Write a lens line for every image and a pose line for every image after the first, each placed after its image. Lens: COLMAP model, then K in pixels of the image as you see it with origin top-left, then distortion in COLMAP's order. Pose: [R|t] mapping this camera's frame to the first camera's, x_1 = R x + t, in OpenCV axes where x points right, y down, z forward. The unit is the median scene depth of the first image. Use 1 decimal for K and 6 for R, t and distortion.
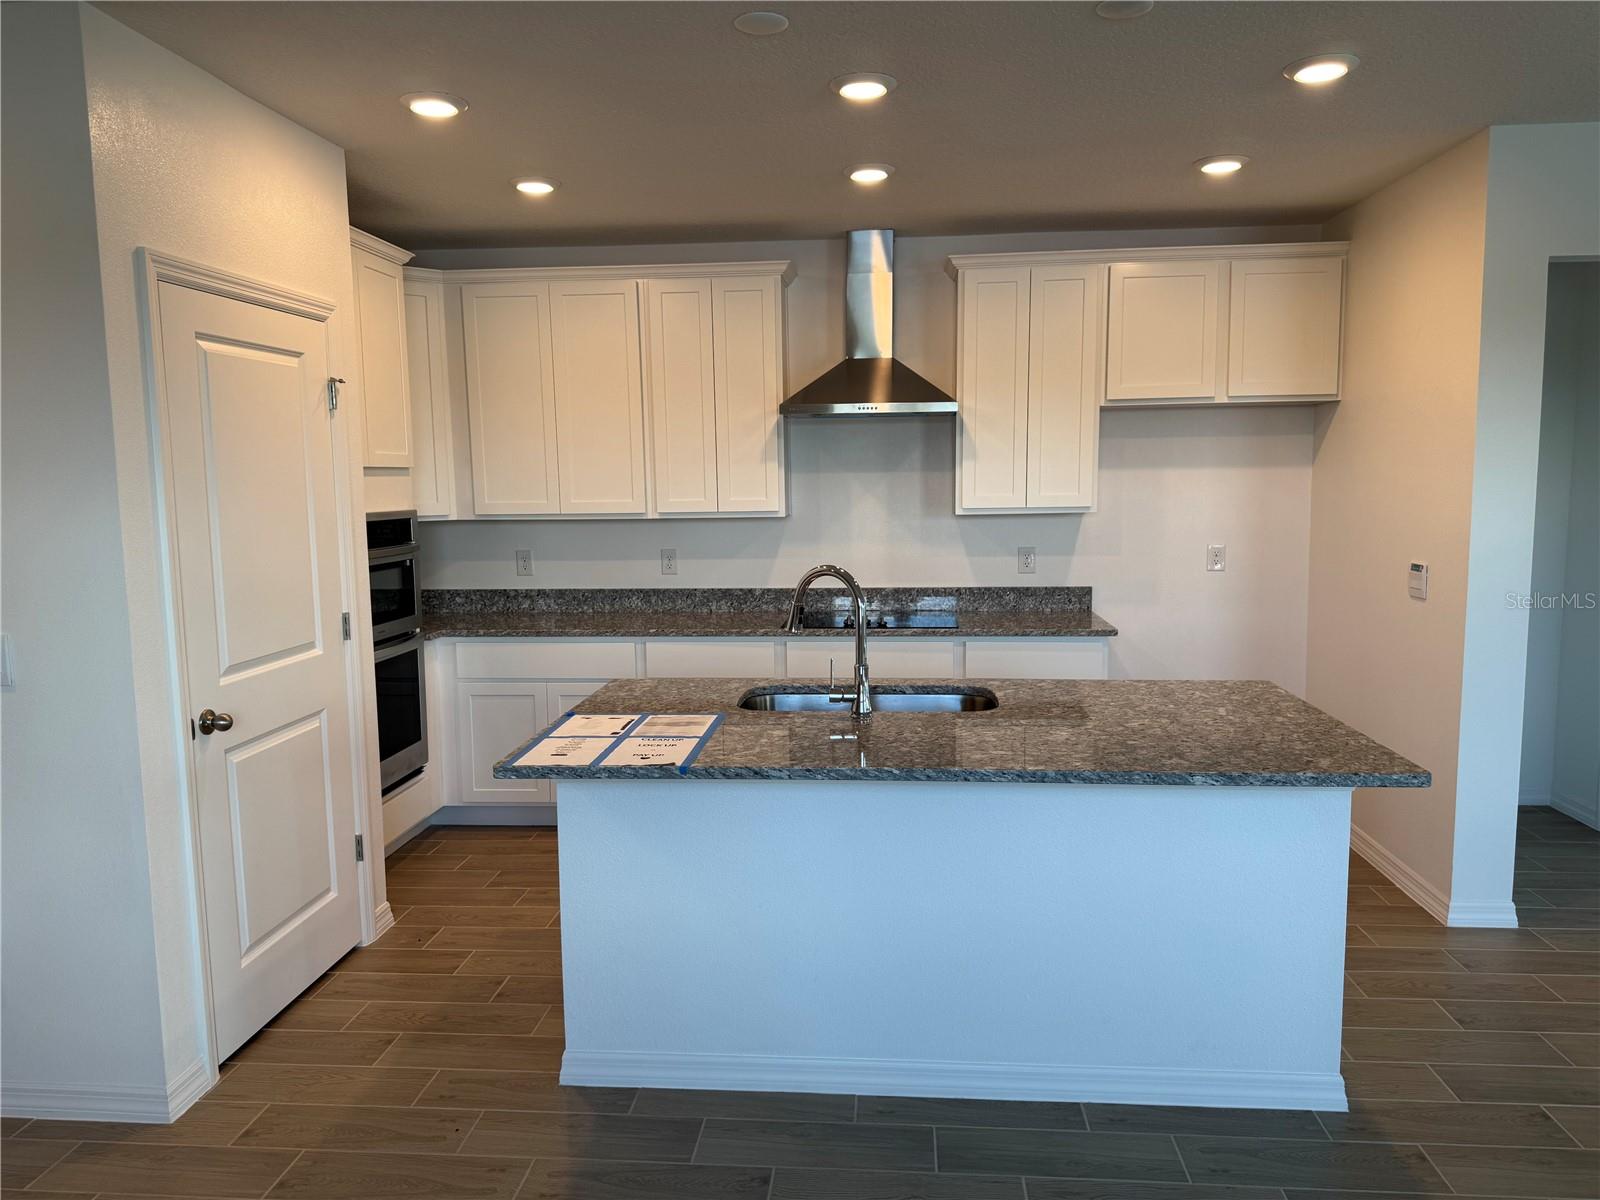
lens RADIAL K [[1134.0, 0, 801.2], [0, 1134.0, 608.8], [0, 0, 1]] dist [0.037351, -0.009520]
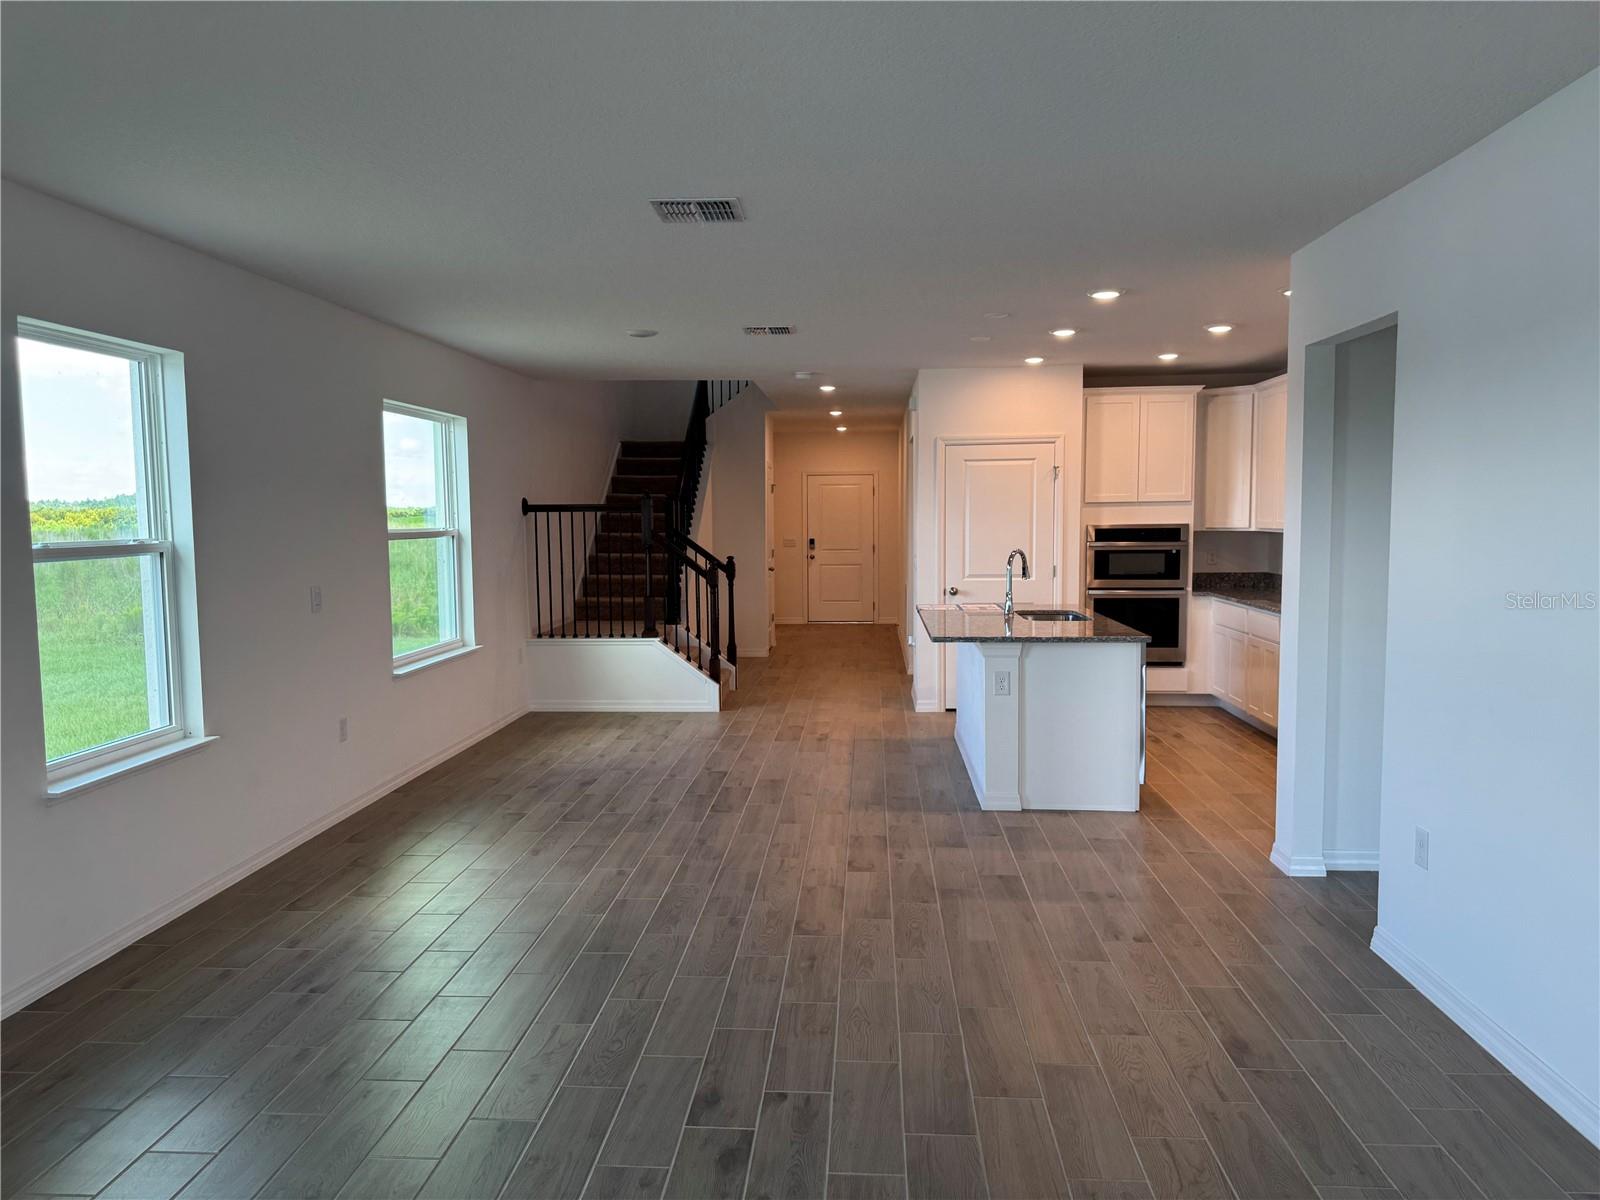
lens RADIAL K [[1134.0, 0, 758.3], [0, 1134.0, 601.8], [0, 0, 1]] dist [0.037351, -0.009520]
pose [[-0.015678, 0.093505, -0.995495, 1.459253], [-0.106198, 0.989830, 0.094645, -0.059375], [0.994221, 0.107203, -0.005589, 0.315260]]
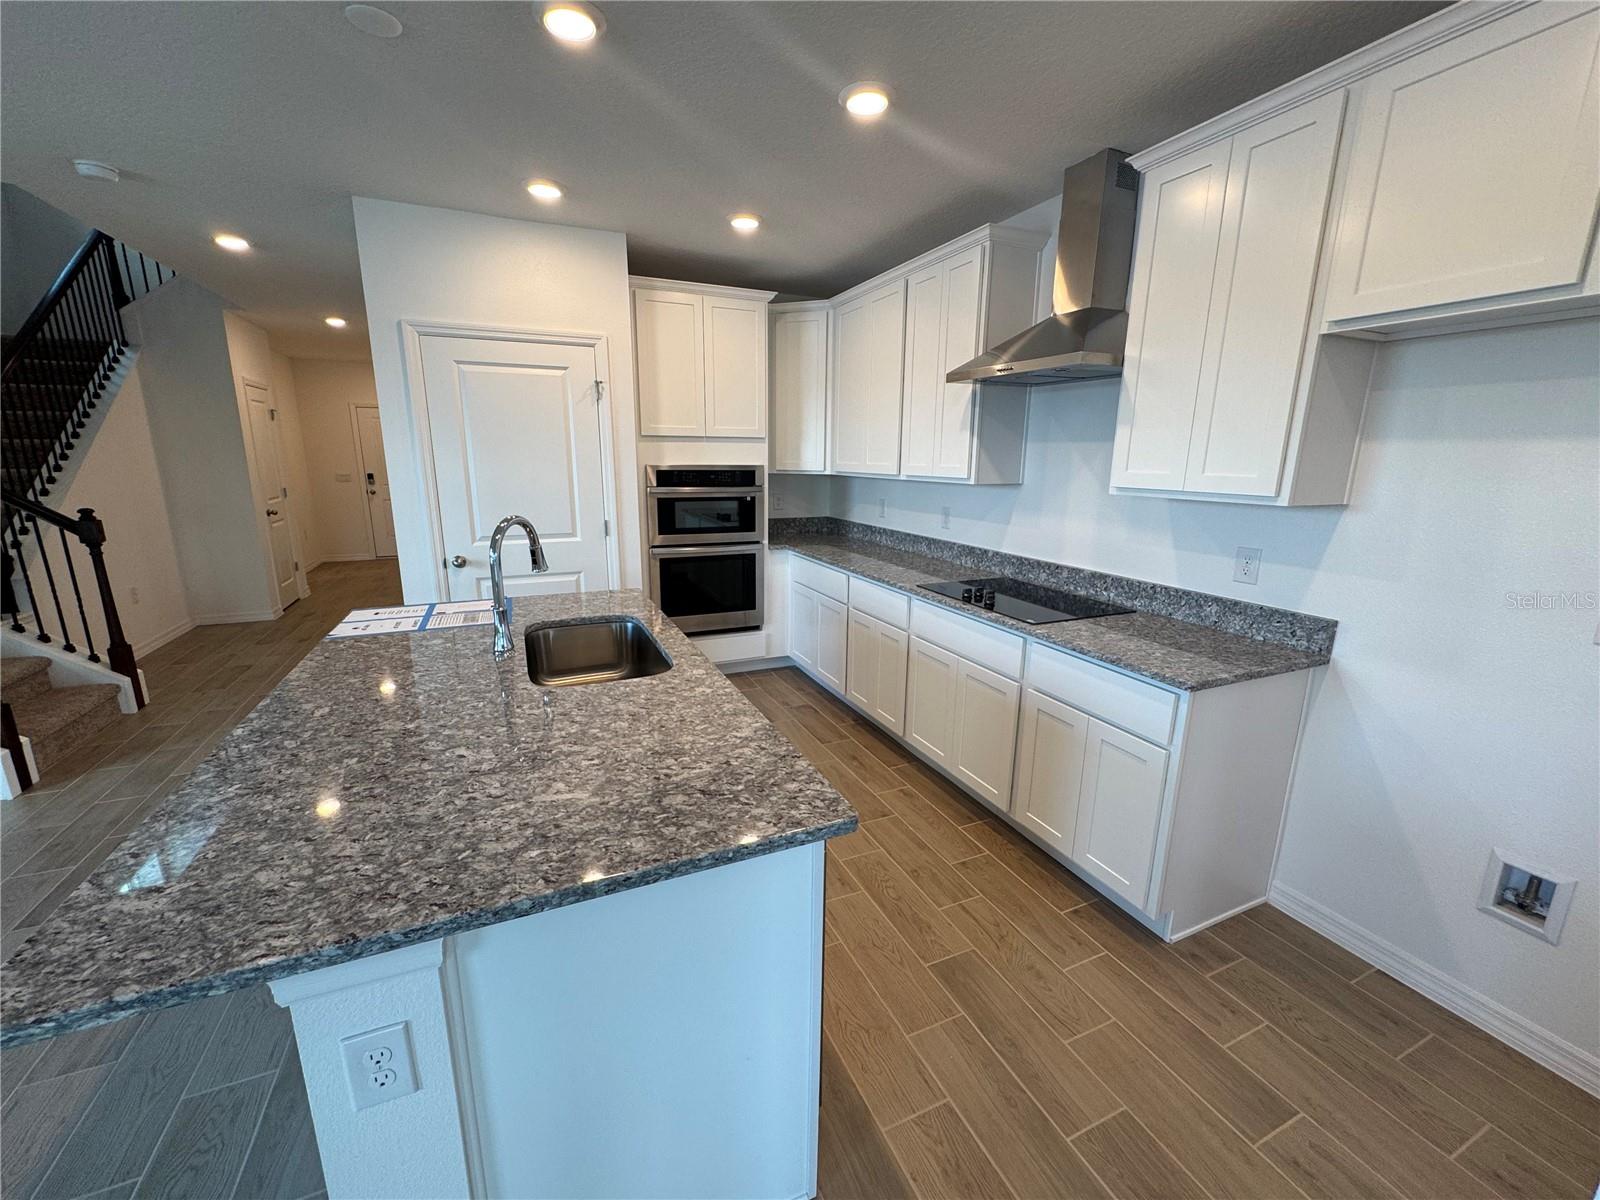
lens RADIAL K [[643.7, 0, 800.8], [0, 643.7, 599.0], [0, 0, 1]] dist [0.005728, 0.000013]
pose [[0.480160, 0.211746, -0.851240, 0.456645], [-0.118530, 0.977189, 0.176216, -0.066153], [0.869136, 0.016286, 0.494305, 0.584234]]
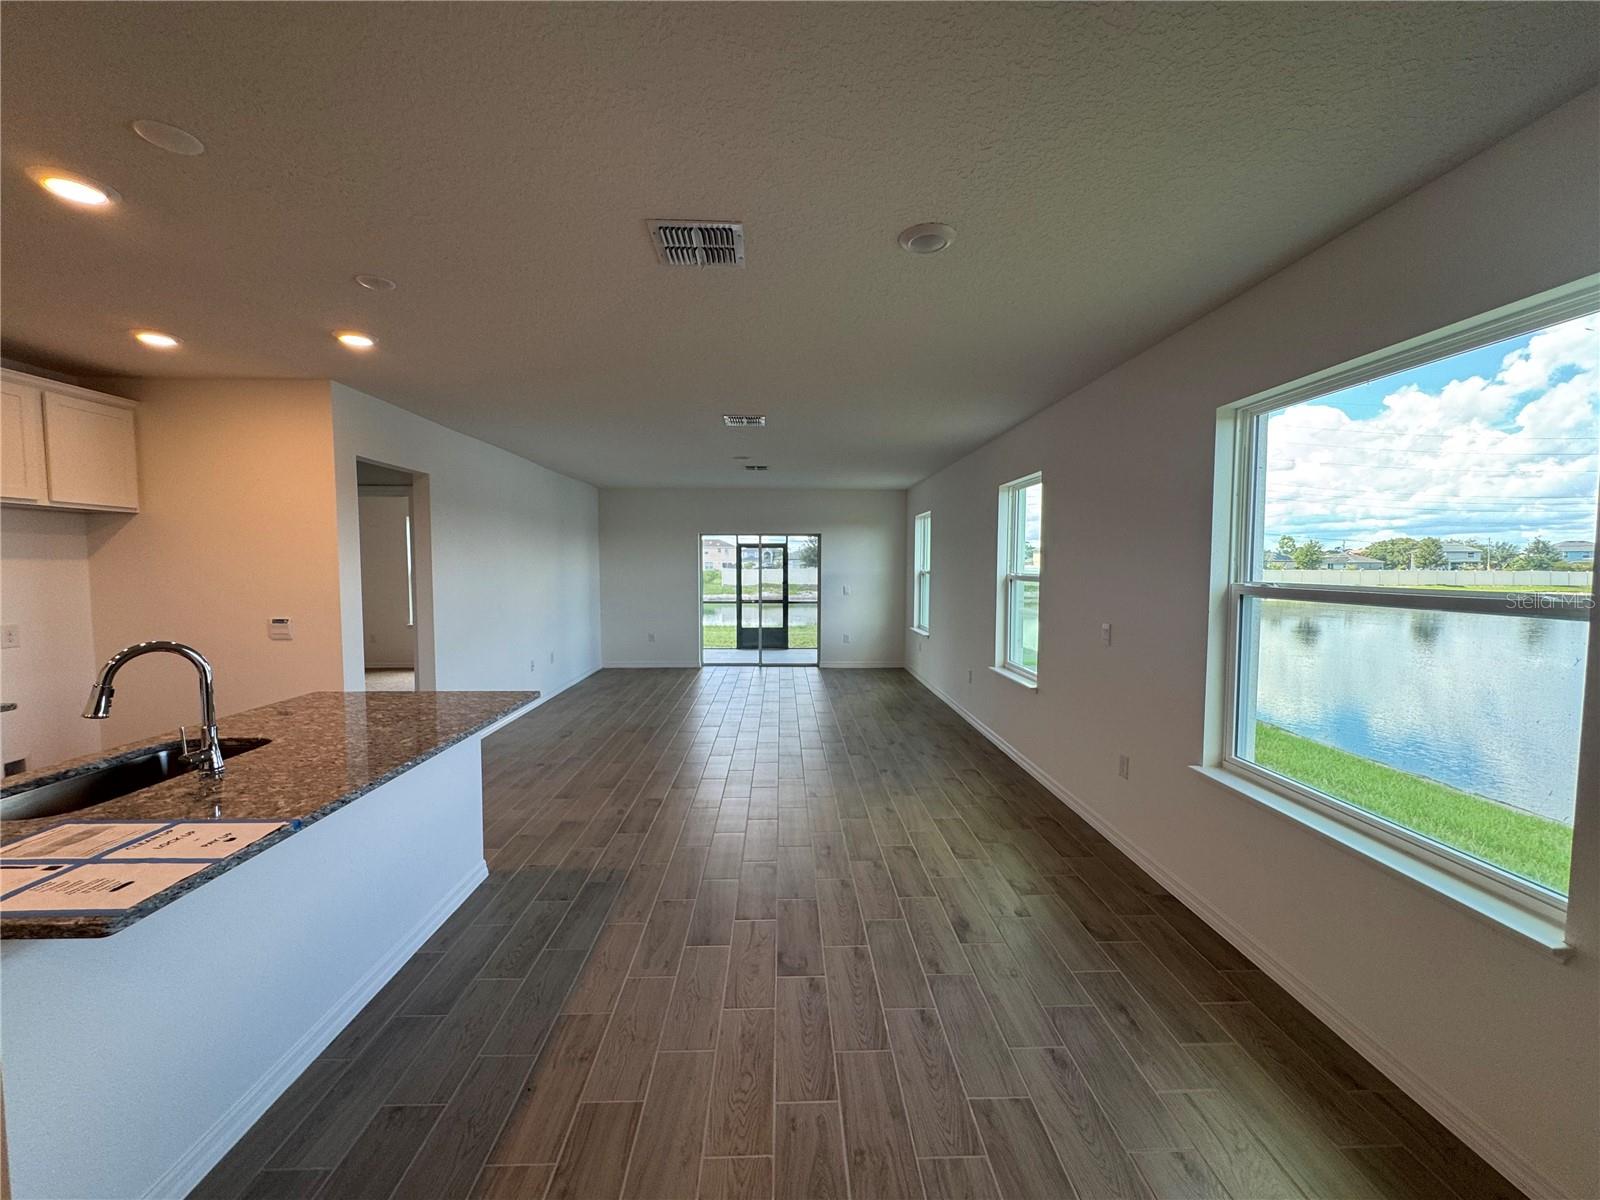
lens RADIAL K [[643.7, 0, 788.2], [0, 643.7, 607.7], [0, 0, 1]] dist [0.005728, 0.000013]
pose [[-0.092691, -0.053791, 0.994241, -0.392371], [0.116382, 0.991110, 0.064471, -0.025536], [-0.988870, 0.121688, -0.085606, 0.292410]]
